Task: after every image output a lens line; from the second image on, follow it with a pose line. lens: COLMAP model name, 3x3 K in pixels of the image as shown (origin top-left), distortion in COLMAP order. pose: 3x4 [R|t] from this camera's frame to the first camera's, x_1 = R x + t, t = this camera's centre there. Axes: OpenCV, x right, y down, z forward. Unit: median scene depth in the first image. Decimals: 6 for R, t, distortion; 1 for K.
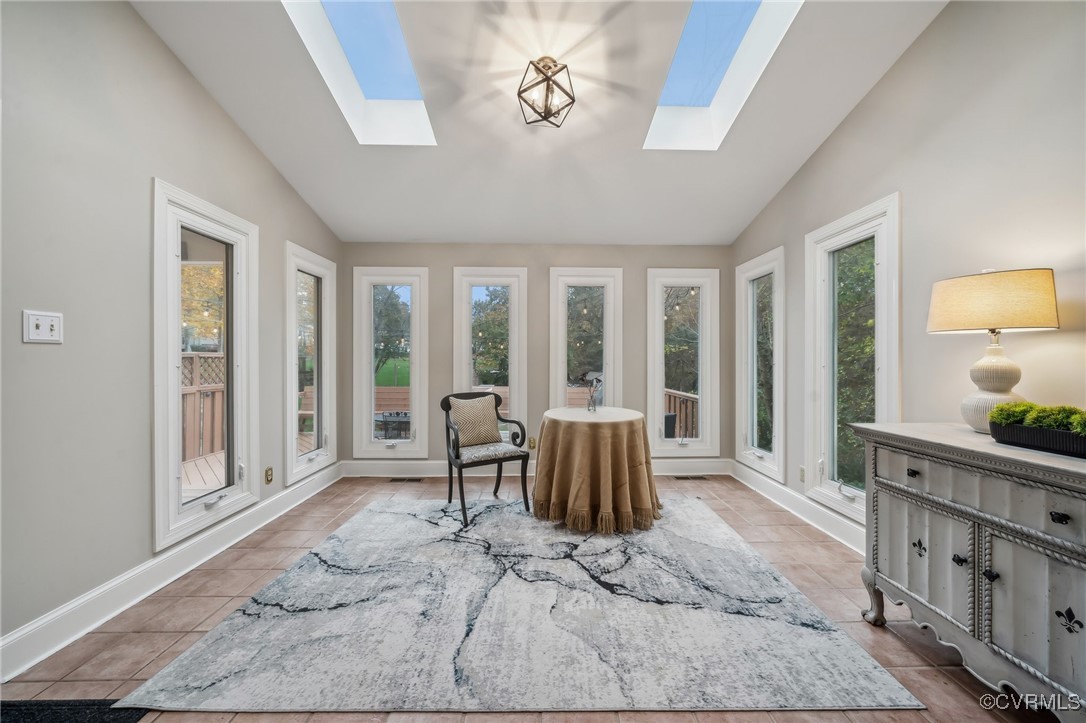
lens RADIAL K [[382.7, 0, 543.0], [0, 382.7, 361.5], [0, 0, 1]] dist [-0.013300, 0.000036]
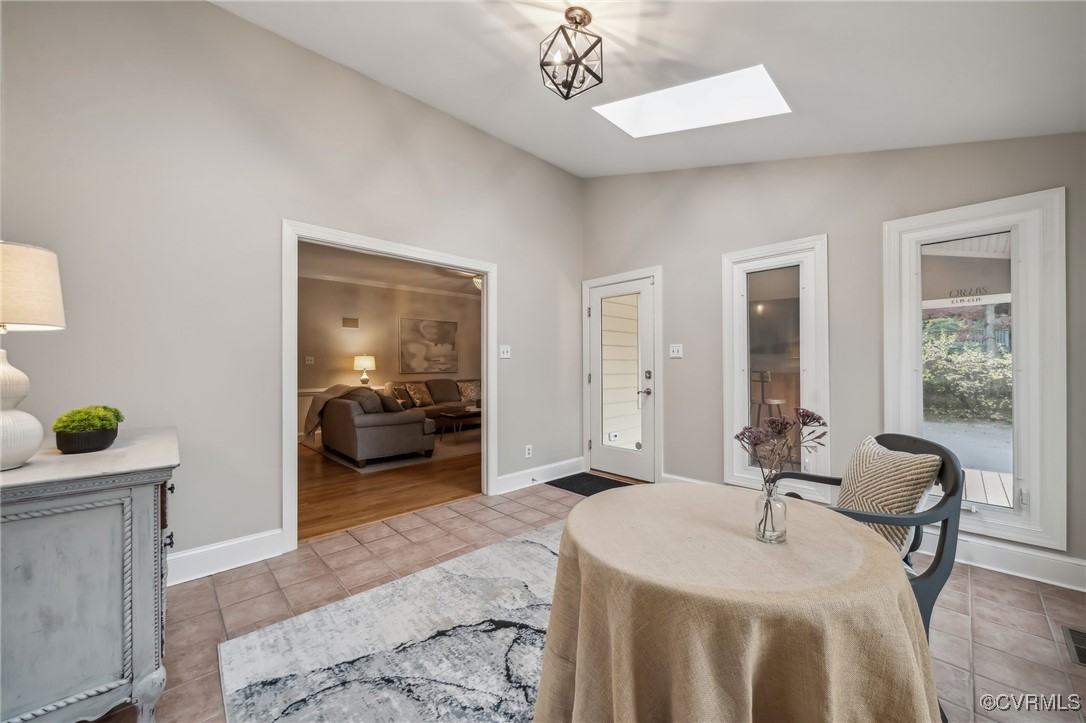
lens RADIAL K [[407.1, 0, 543.0], [0, 407.1, 361.5], [0, 0, 1]] dist [-0.000447, -0.000050]
pose [[-0.736985, -0.005819, -0.675884, 0.771148], [-0.001693, 0.999976, -0.006763, -0.007924], [0.675907, -0.003840, -0.736977, 1.841376]]
